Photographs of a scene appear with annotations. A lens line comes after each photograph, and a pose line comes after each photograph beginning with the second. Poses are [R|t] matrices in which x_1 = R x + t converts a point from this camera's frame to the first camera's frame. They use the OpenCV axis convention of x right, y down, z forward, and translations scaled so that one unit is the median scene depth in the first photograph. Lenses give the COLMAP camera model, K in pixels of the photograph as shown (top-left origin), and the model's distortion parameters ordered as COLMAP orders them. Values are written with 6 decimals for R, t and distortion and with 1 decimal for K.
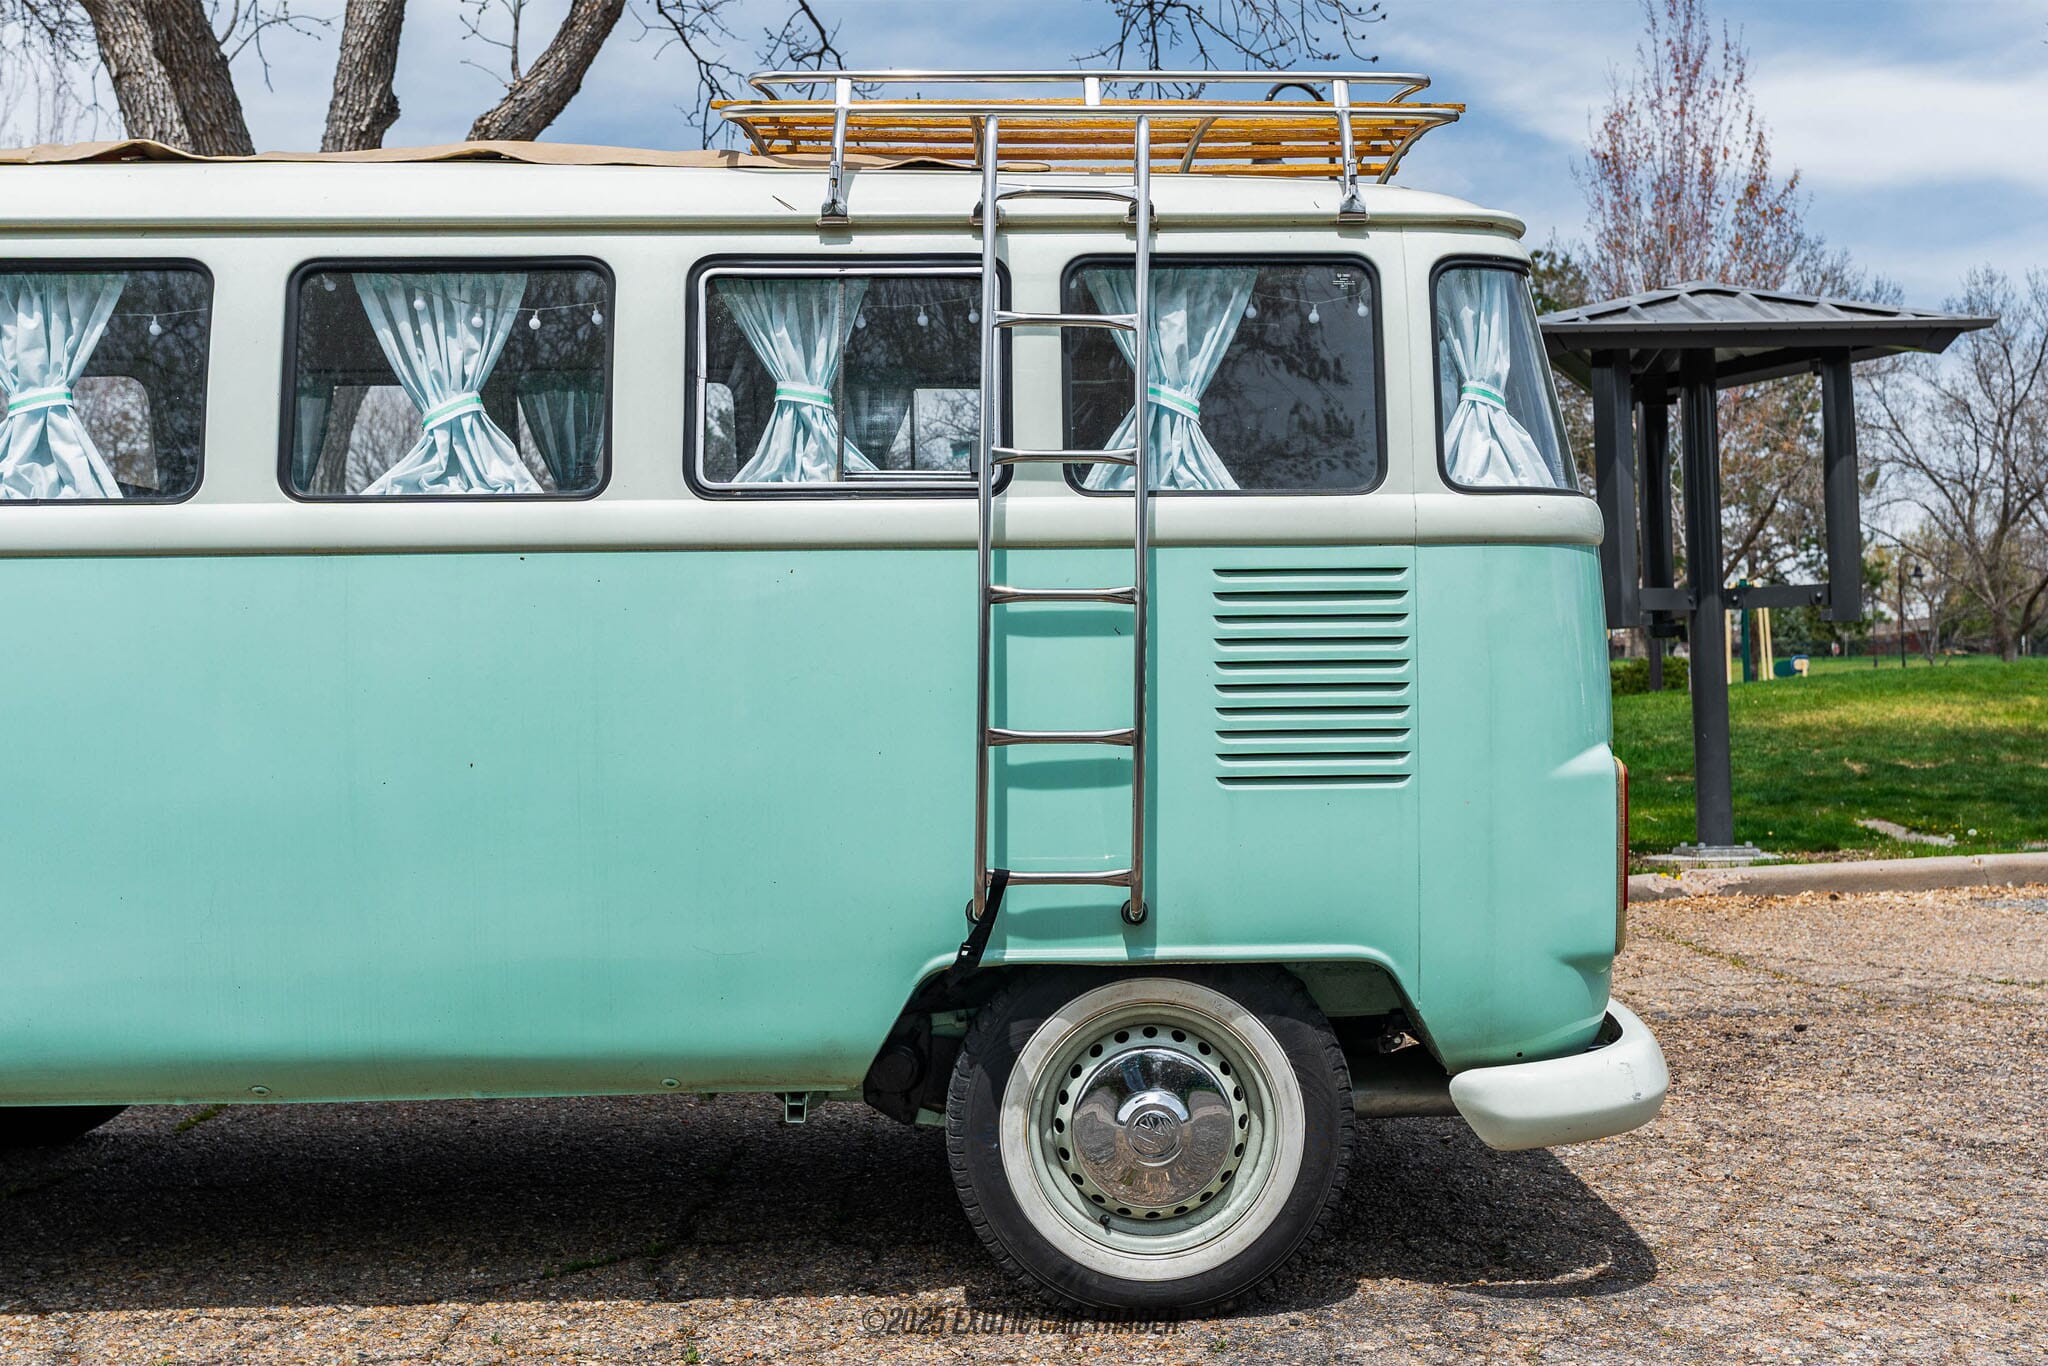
lens RADIAL K [[1907.3, 0, 1030.0], [0, 1907.3, 659.4], [0, 0, 1]] dist [0.004461, 0.006954]
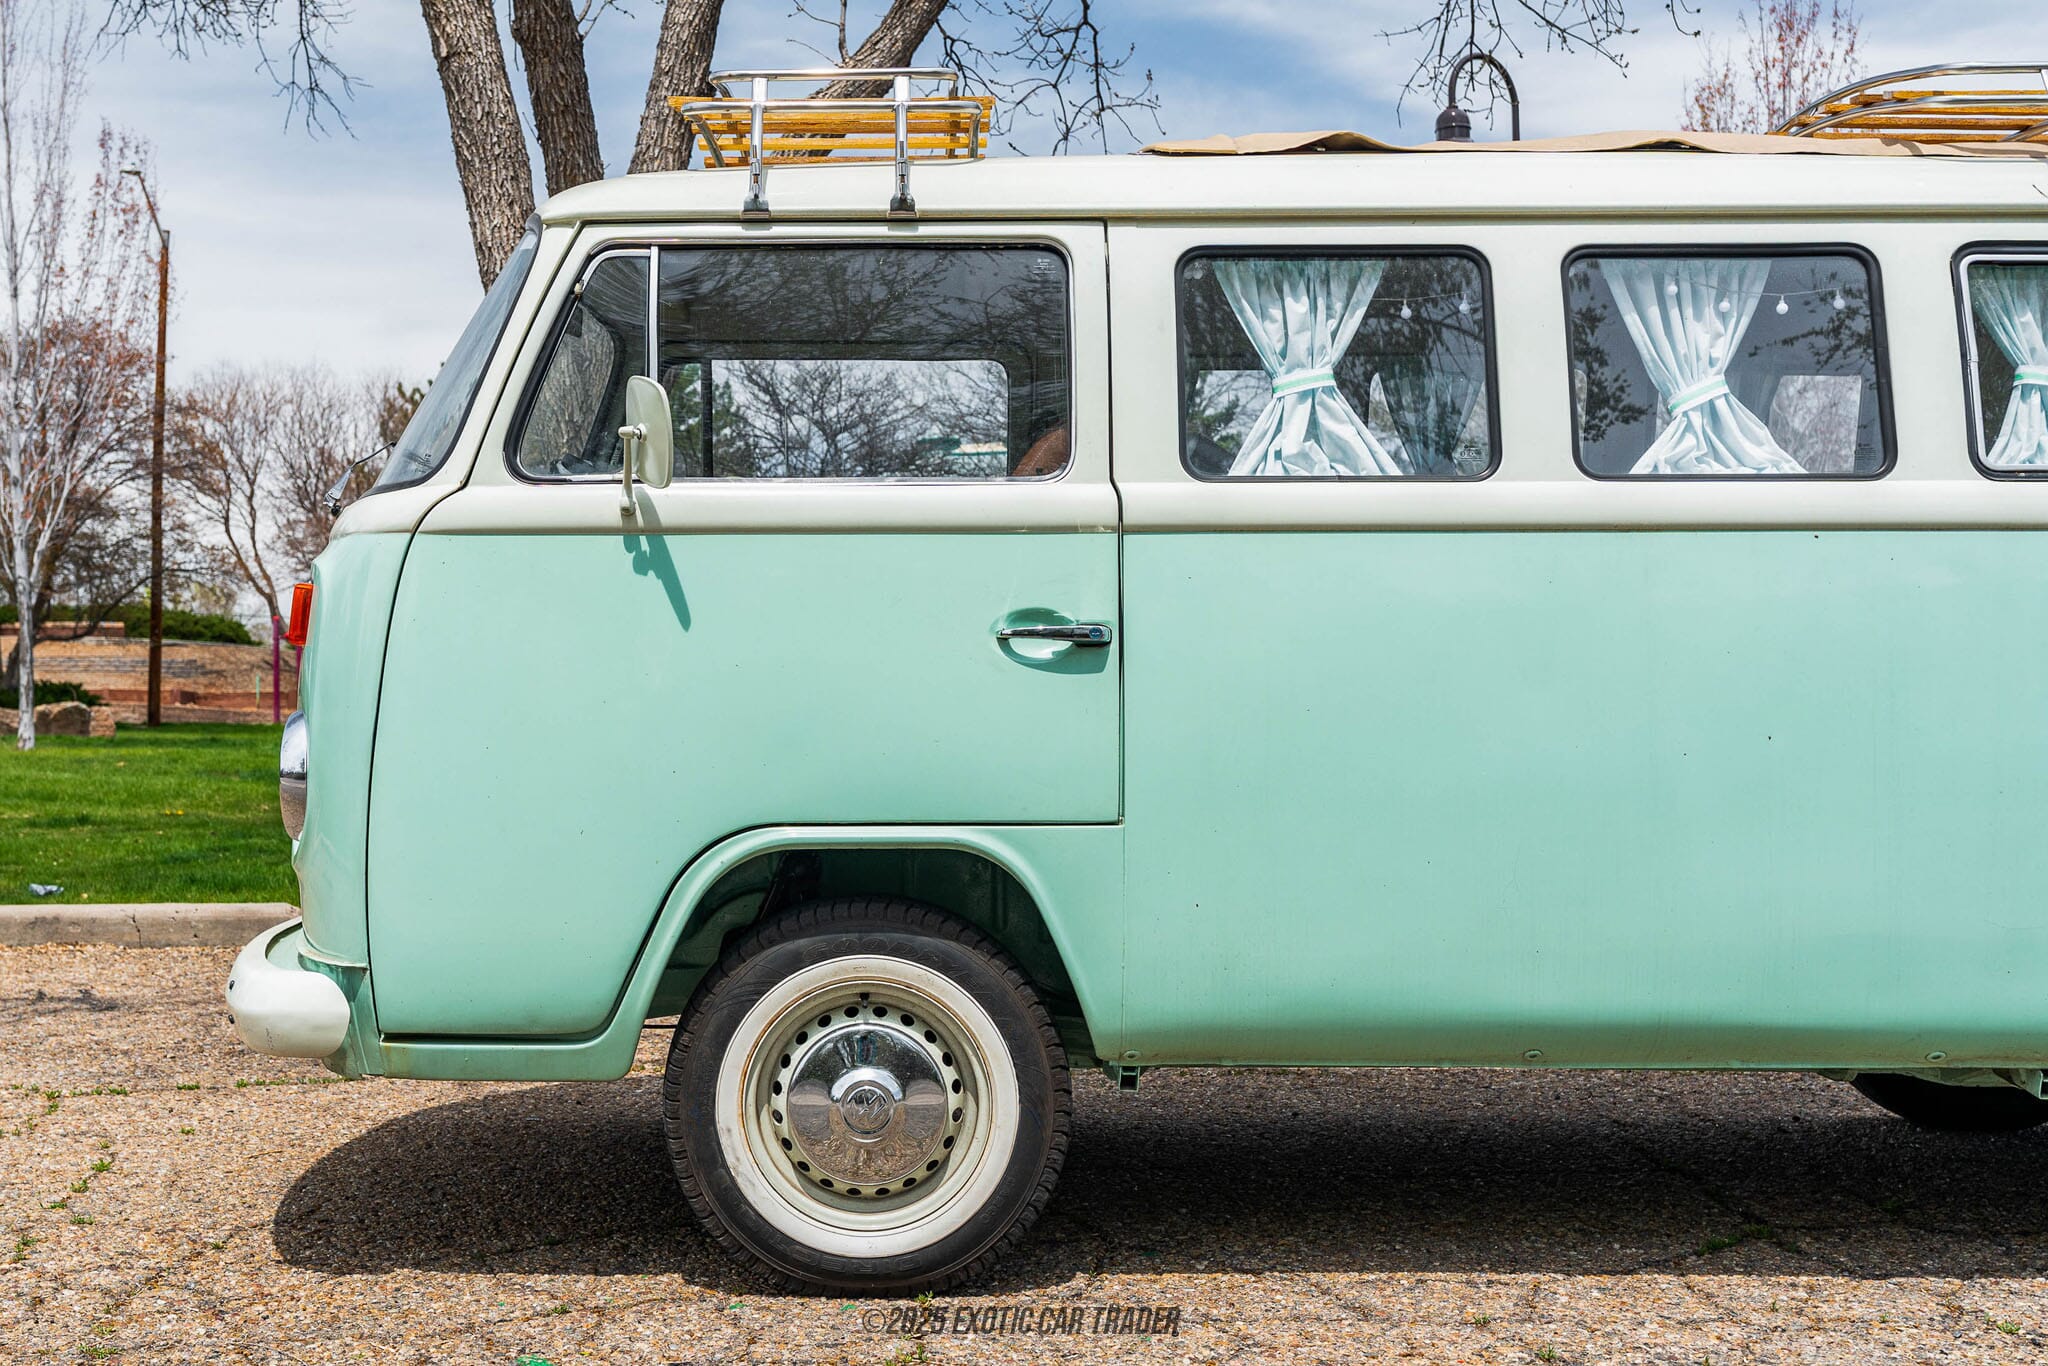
lens RADIAL K [[1974.9, 0, 987.6], [0, 1974.9, 657.0], [0, 0, 1]] dist [0.007910, -0.014585]
pose [[0.998774, 0.011300, -0.048198, -0.642192], [-0.011201, 0.999935, 0.002328, 0.014409], [0.048221, -0.001786, 0.998835, -0.086530]]
